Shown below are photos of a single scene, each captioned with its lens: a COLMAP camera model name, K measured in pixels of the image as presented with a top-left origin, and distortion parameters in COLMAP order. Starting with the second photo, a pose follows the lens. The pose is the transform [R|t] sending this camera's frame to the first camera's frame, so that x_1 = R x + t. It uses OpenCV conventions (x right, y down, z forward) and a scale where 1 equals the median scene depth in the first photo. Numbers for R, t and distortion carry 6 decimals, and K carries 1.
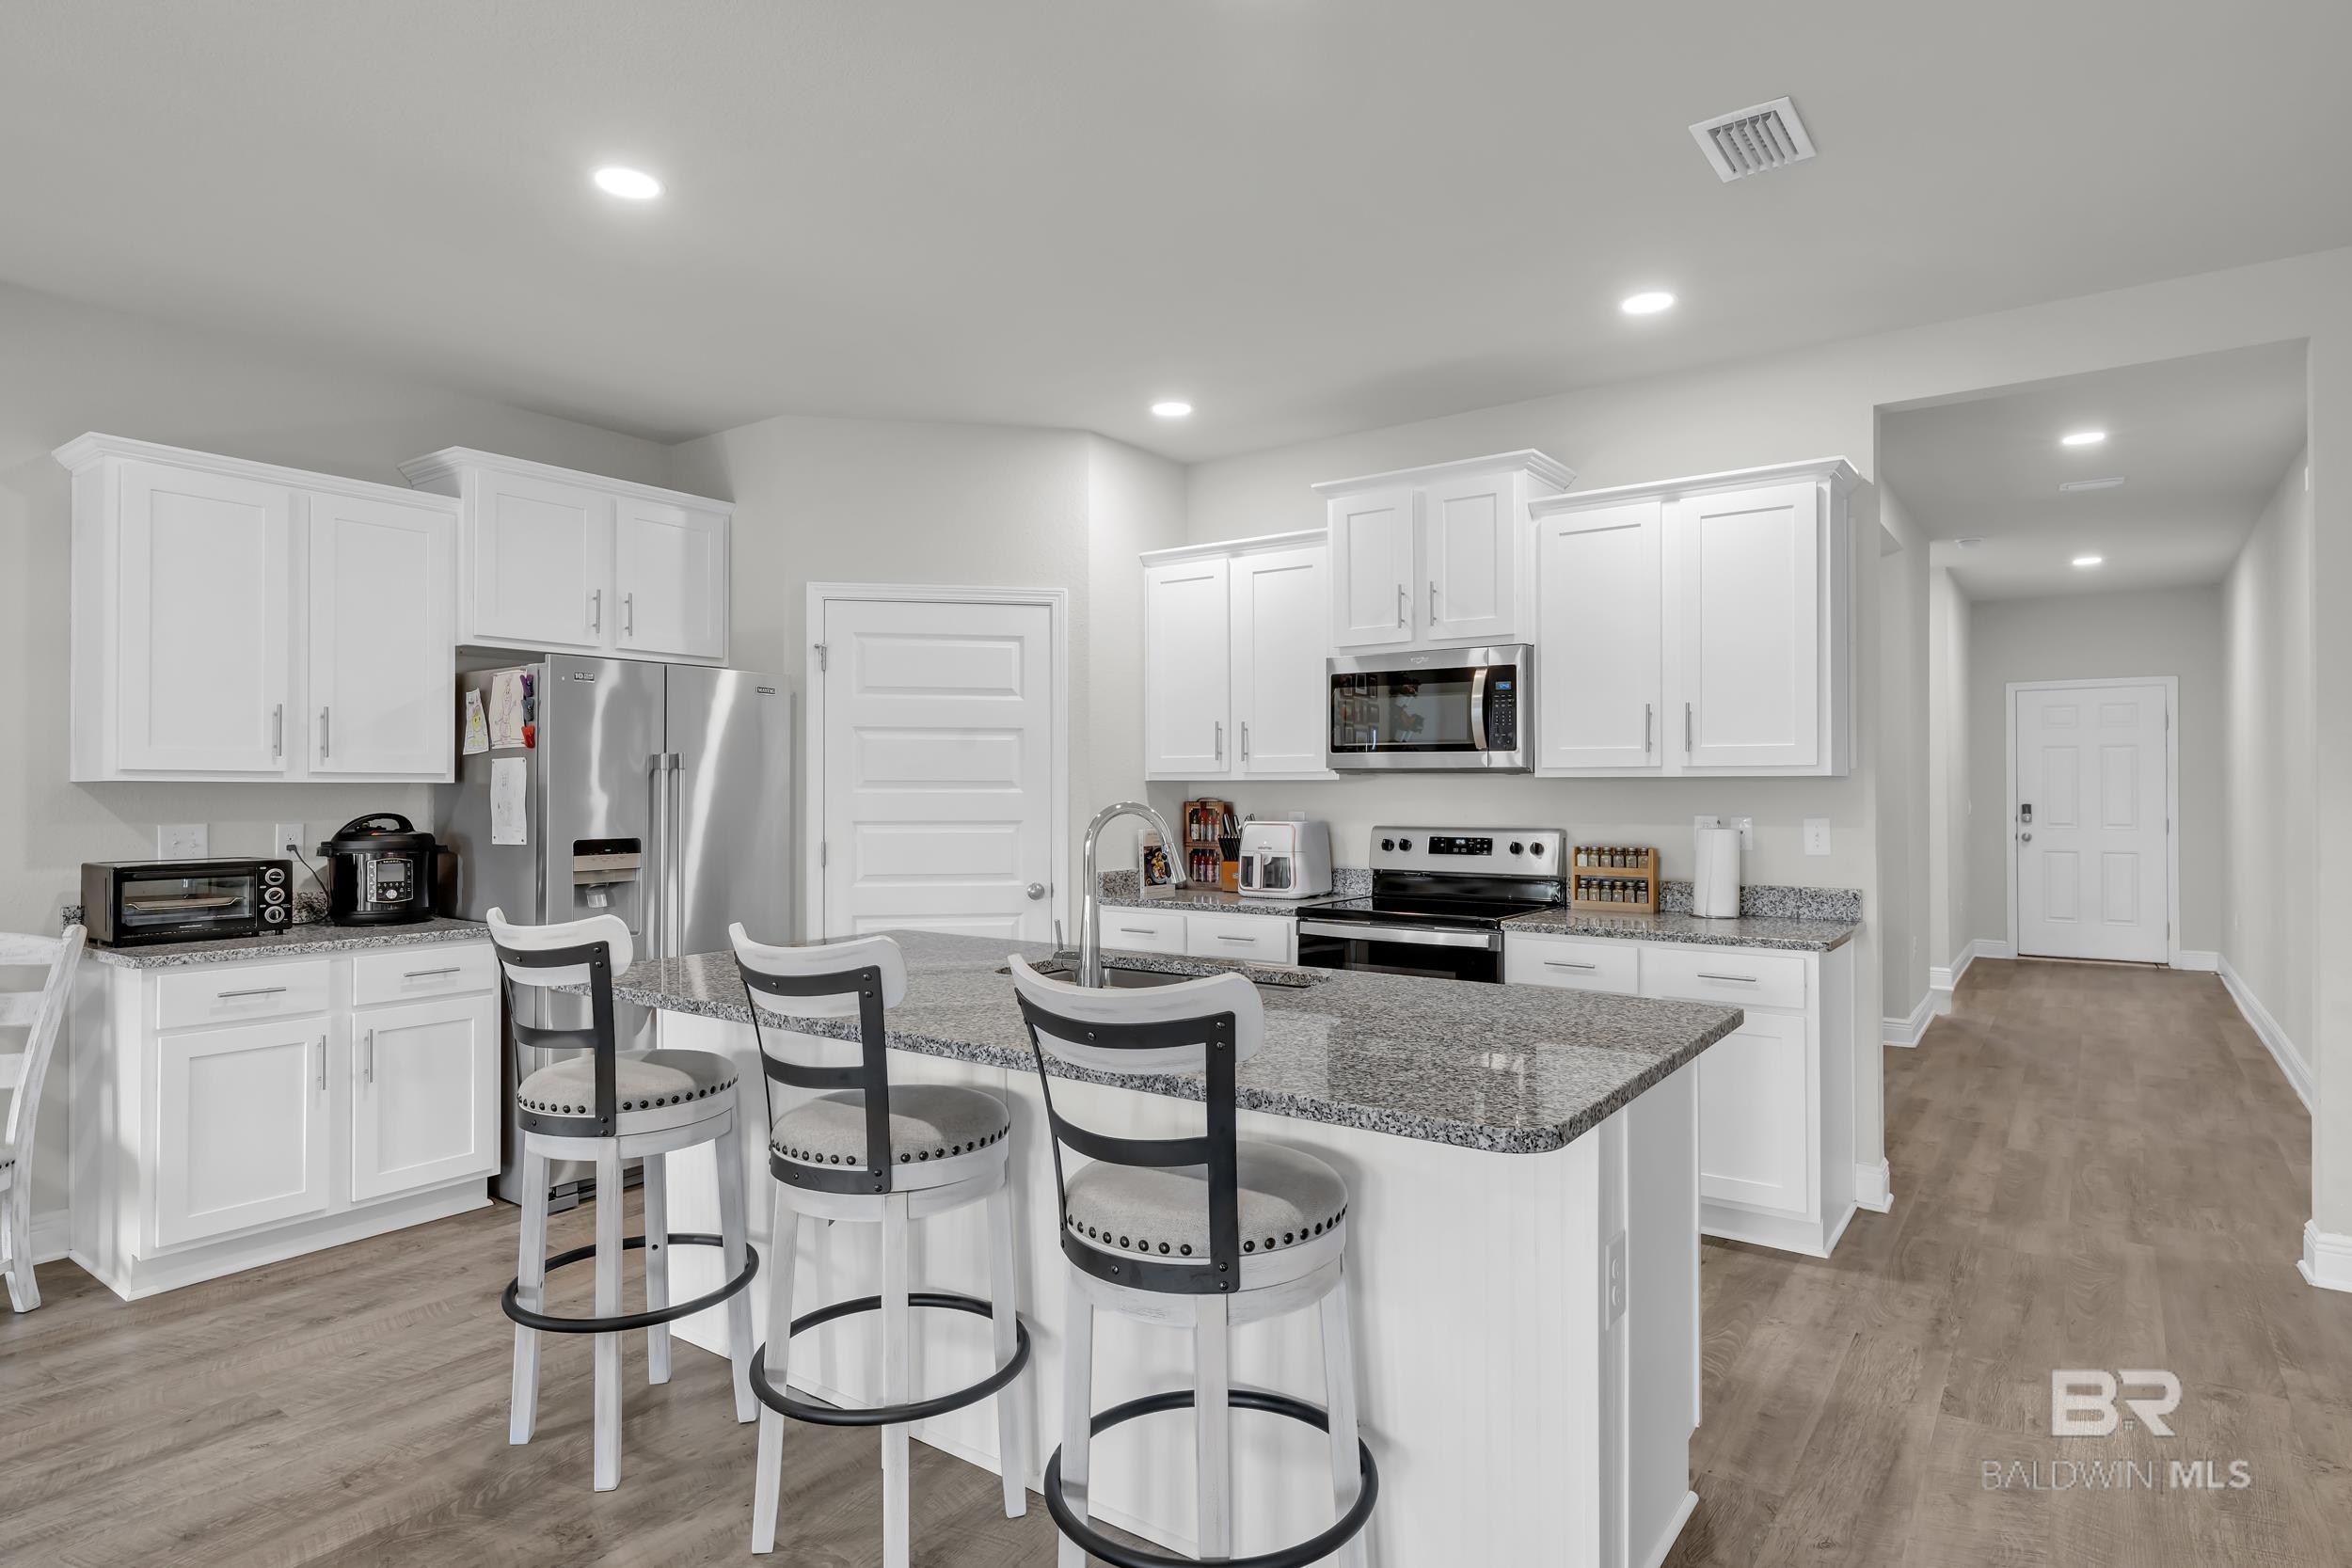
lens RADIAL K [[1267.2, 0, 1174.1], [0, 1267.2, 779.3], [0, 0, 1]] dist [0.000691, -0.000250]
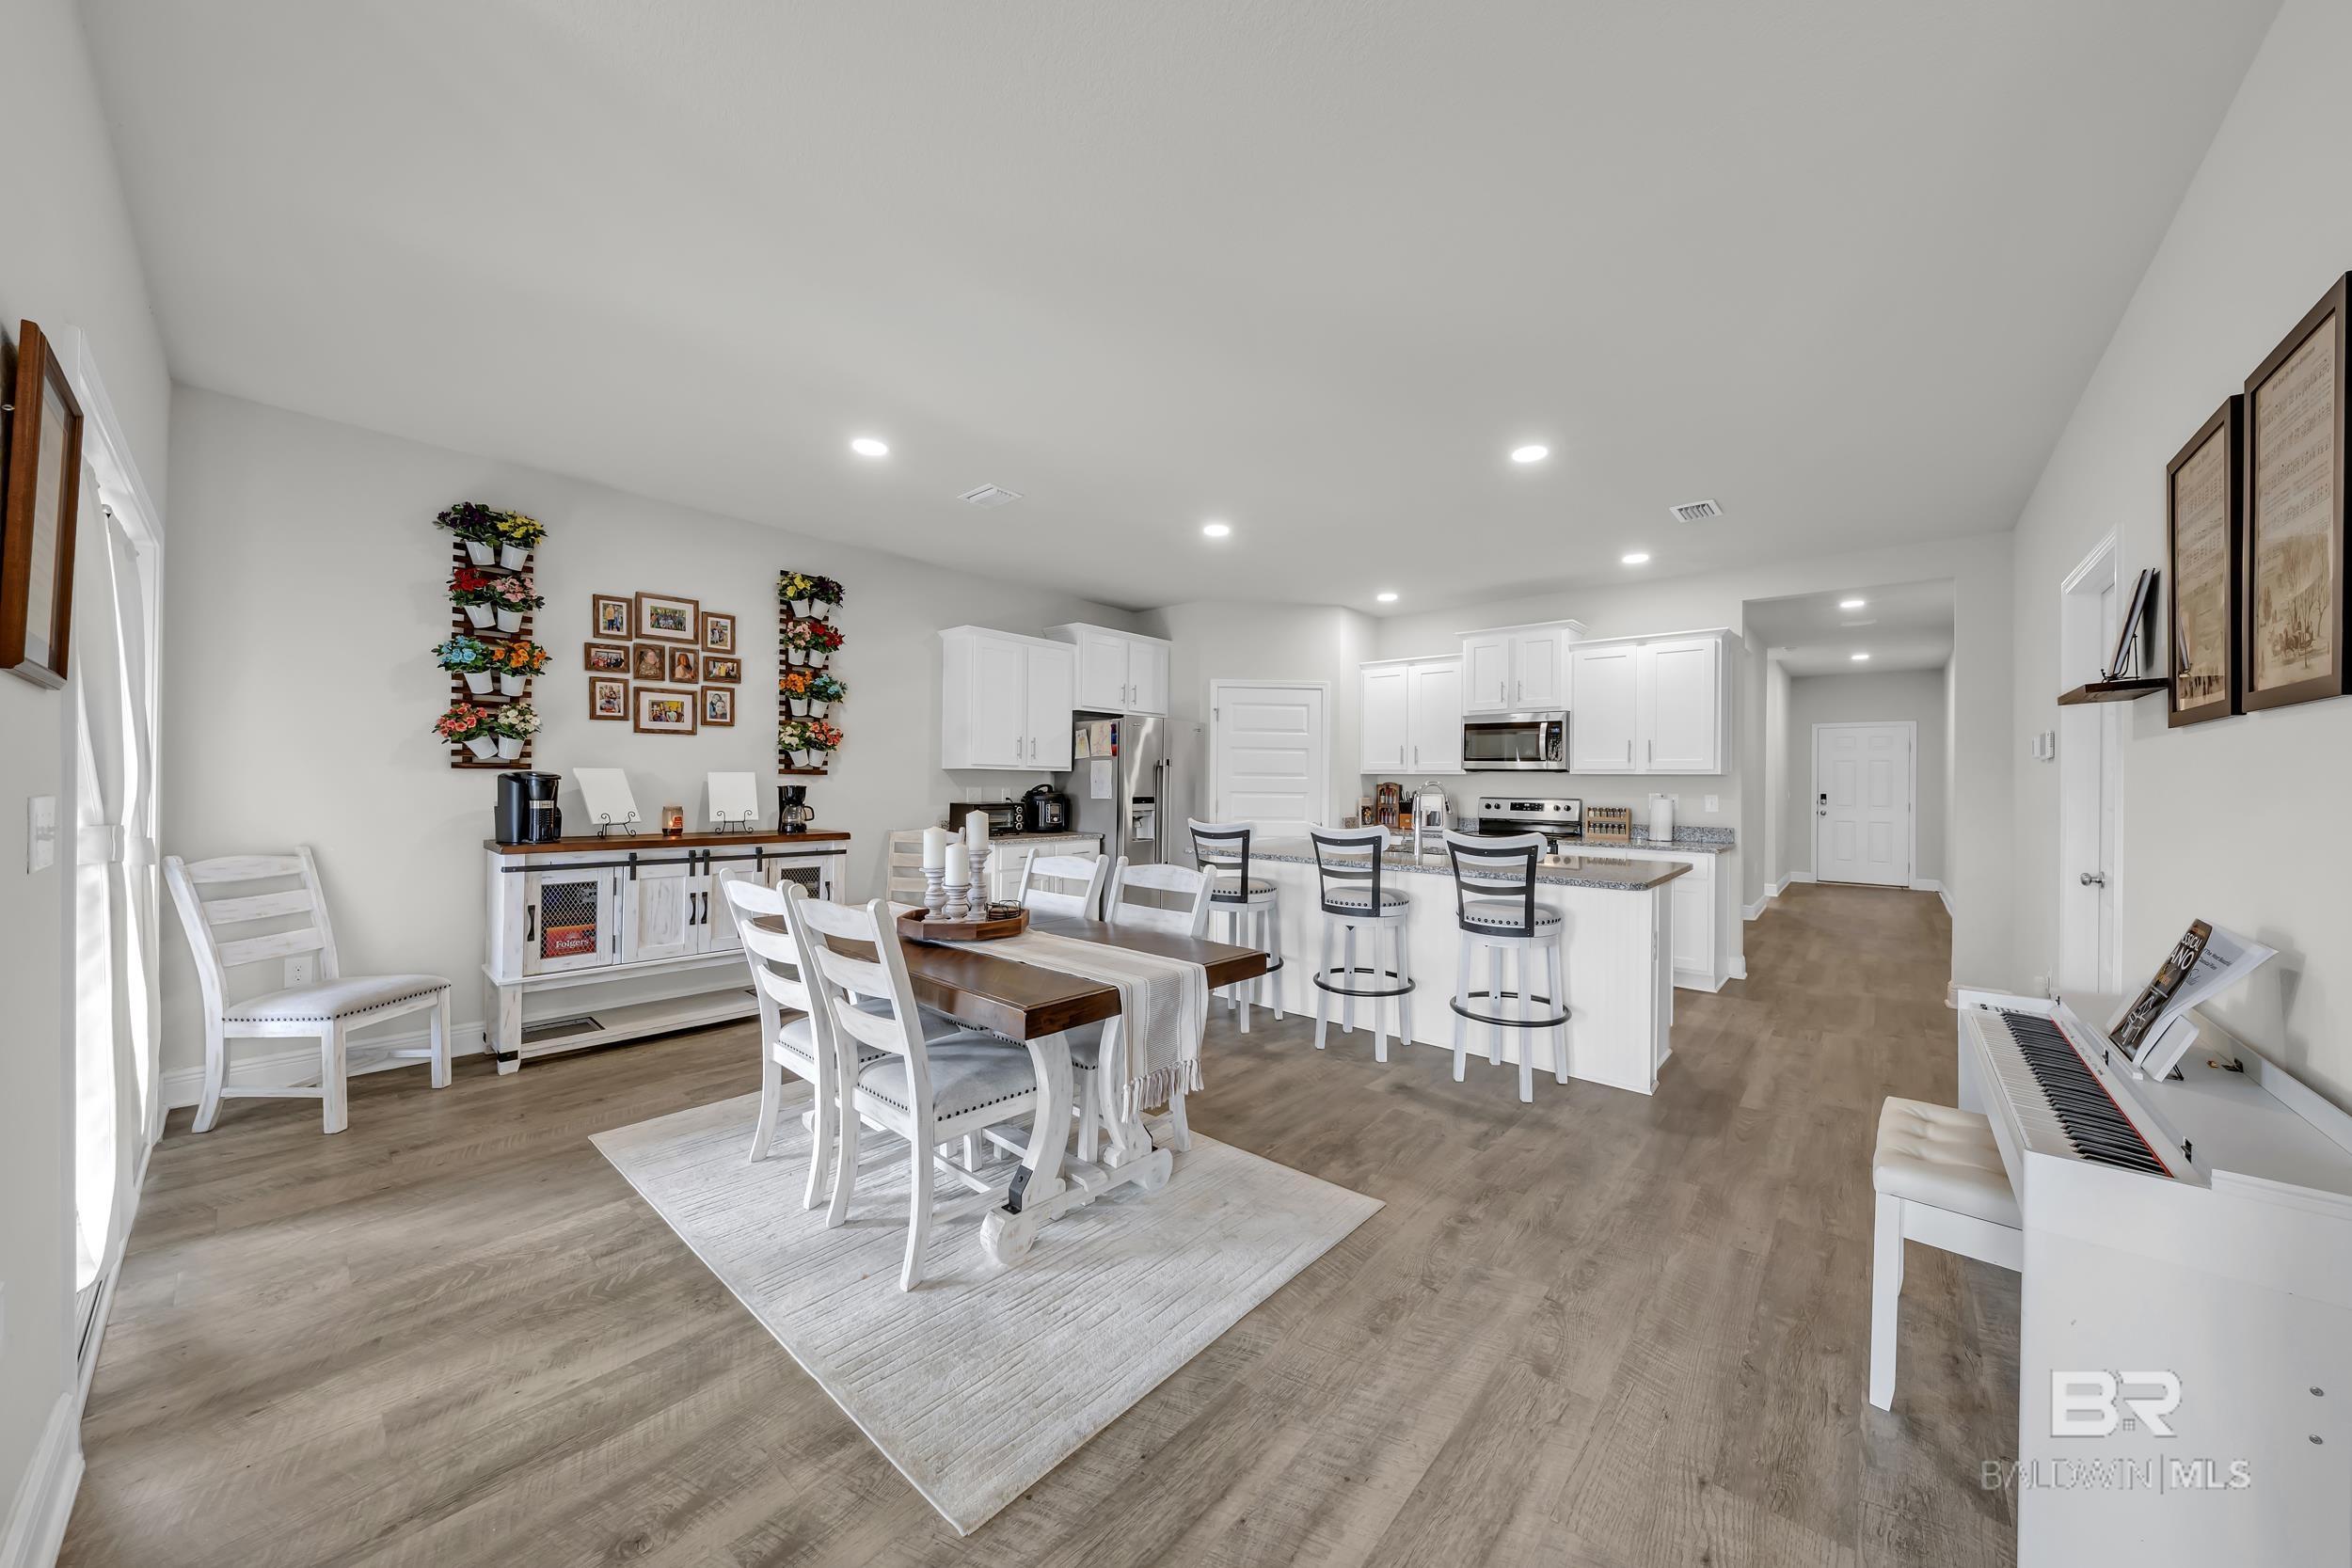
lens RADIAL K [[807.2, 0, 1169.0], [0, 807.2, 778.0], [0, 0, 1]] dist [-0.005660, 0.000306]
pose [[0.995301, 0.011297, -0.096172, -0.255474], [-0.010976, 0.999932, 0.003862, 0.007605], [0.096209, -0.002788, 0.995357, -0.409414]]
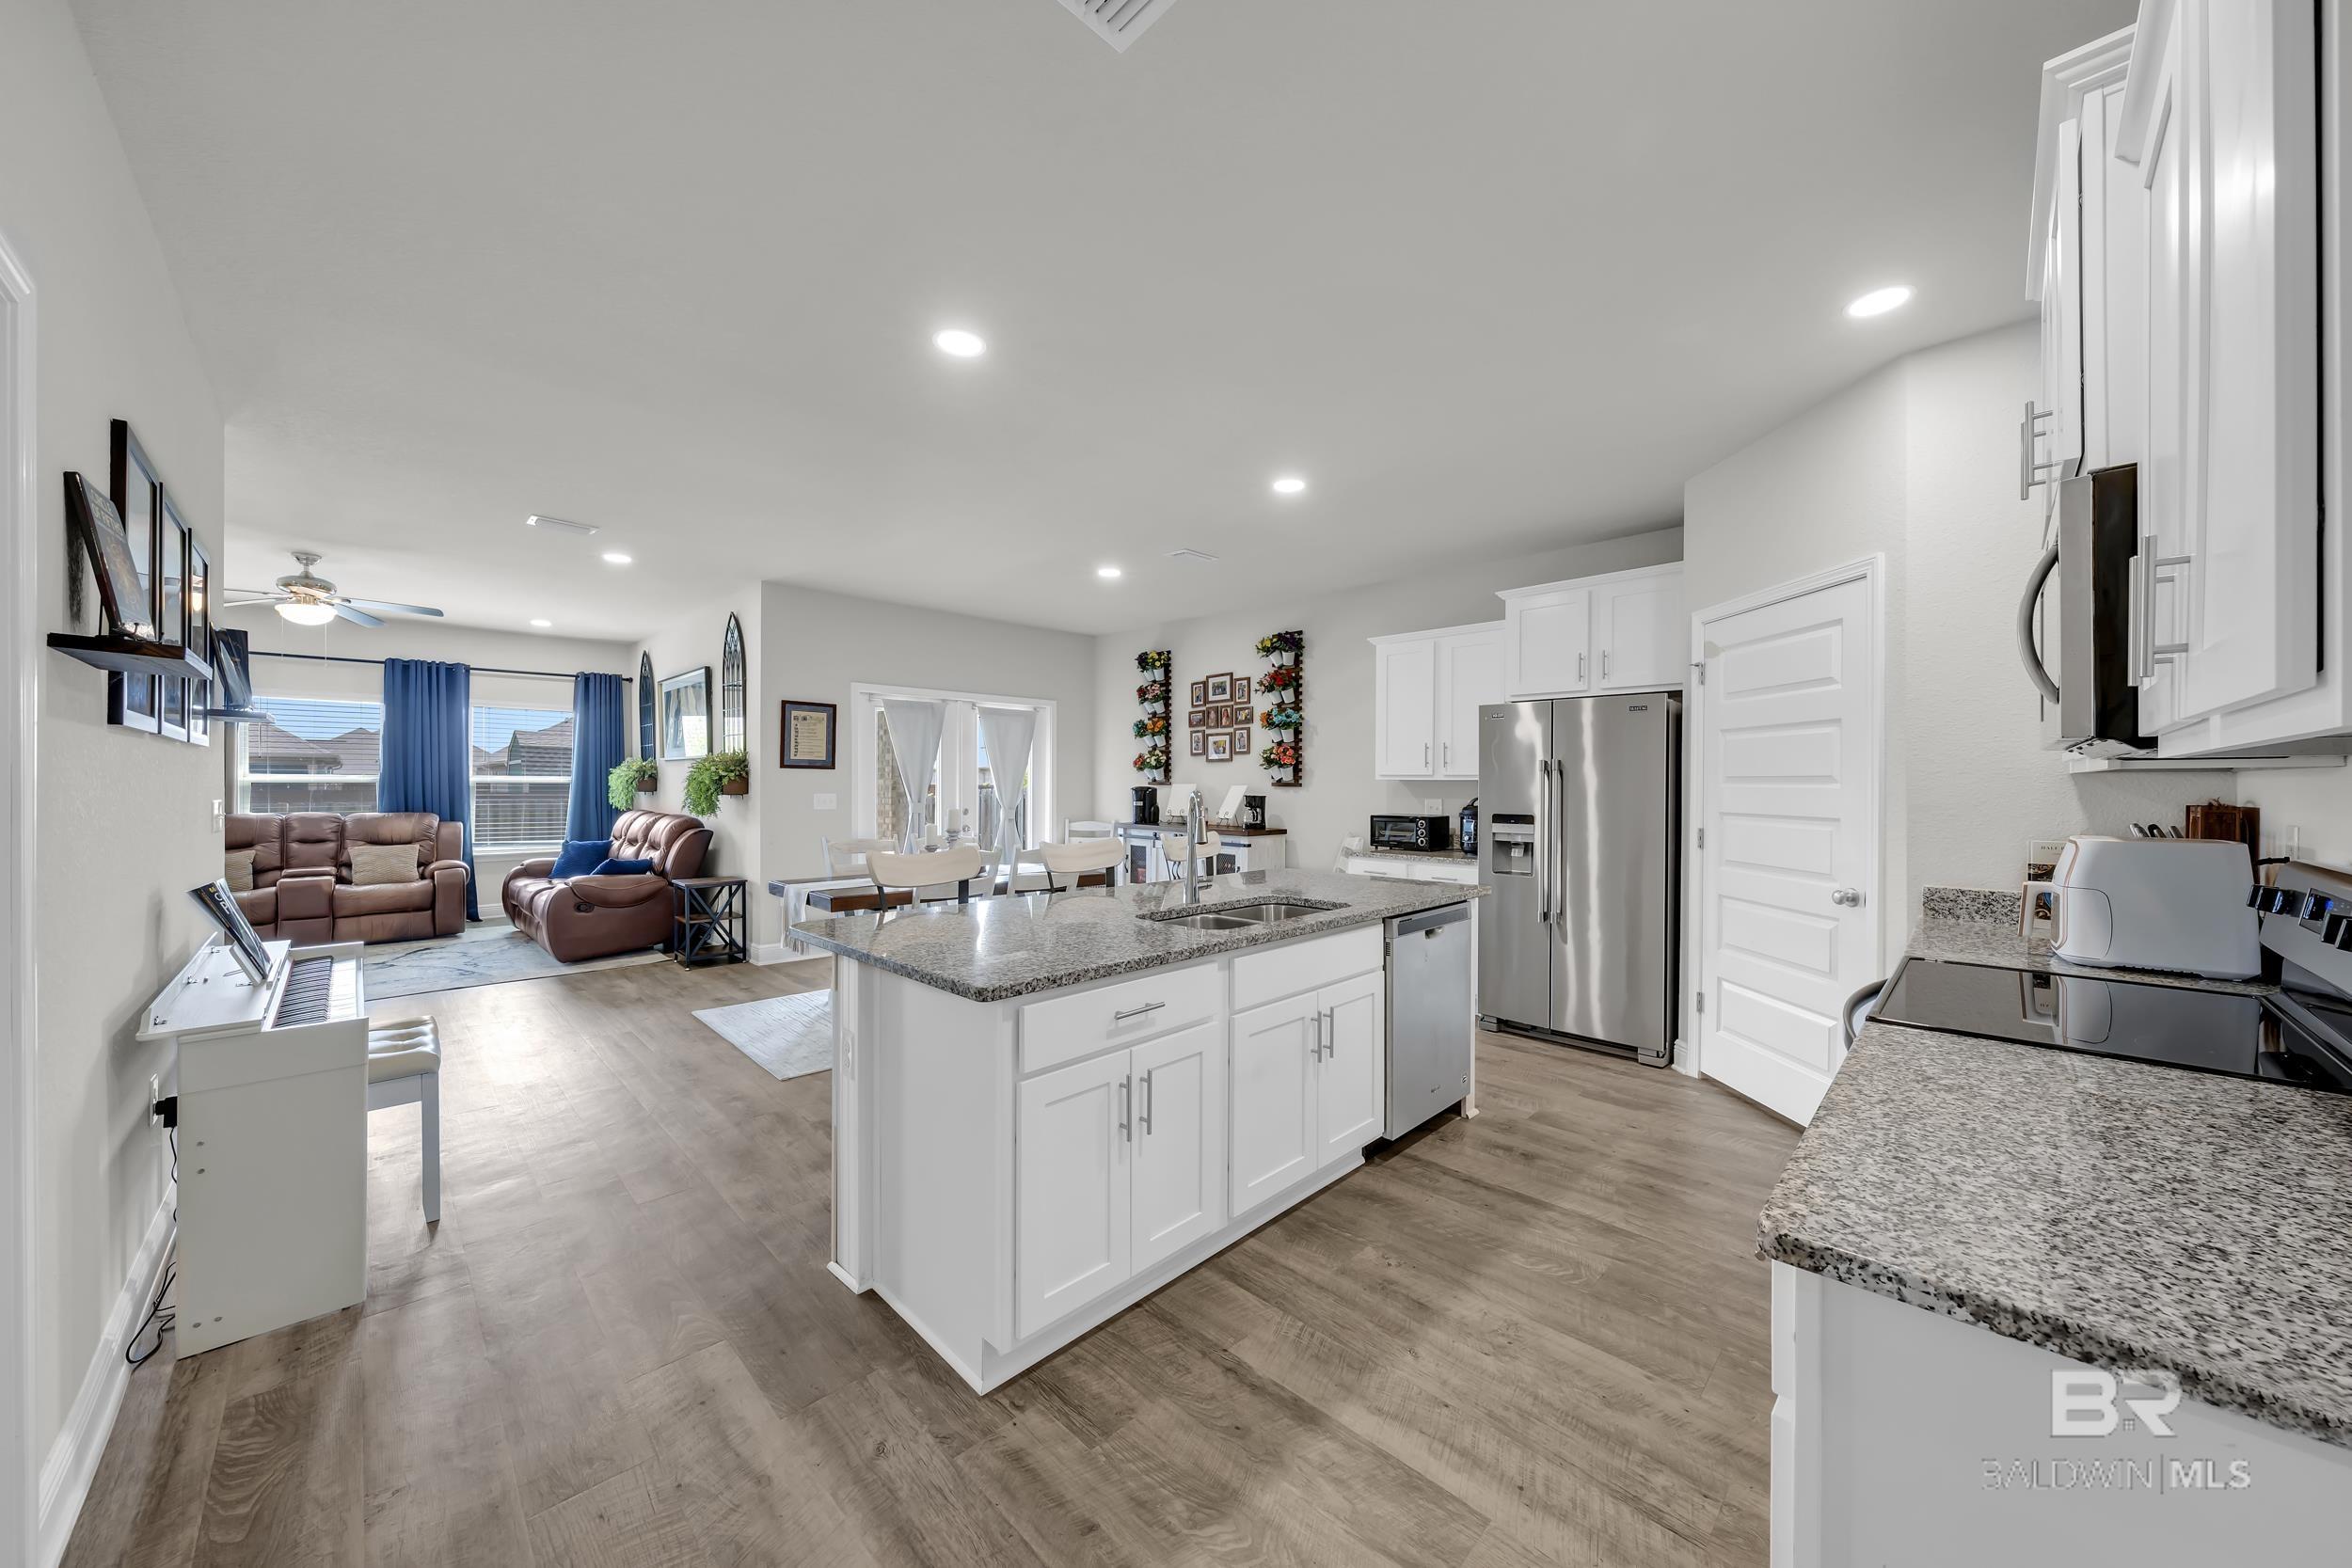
lens RADIAL K [[807.2, 0, 1191.7], [0, 807.2, 787.0], [0, 0, 1]] dist [-0.005660, 0.000306]
pose [[-0.138077, 0.005370, -0.990407, 0.612283], [0.004677, 0.999978, 0.004770, 0.005348], [0.990410, -0.003974, -0.138099, 0.712456]]
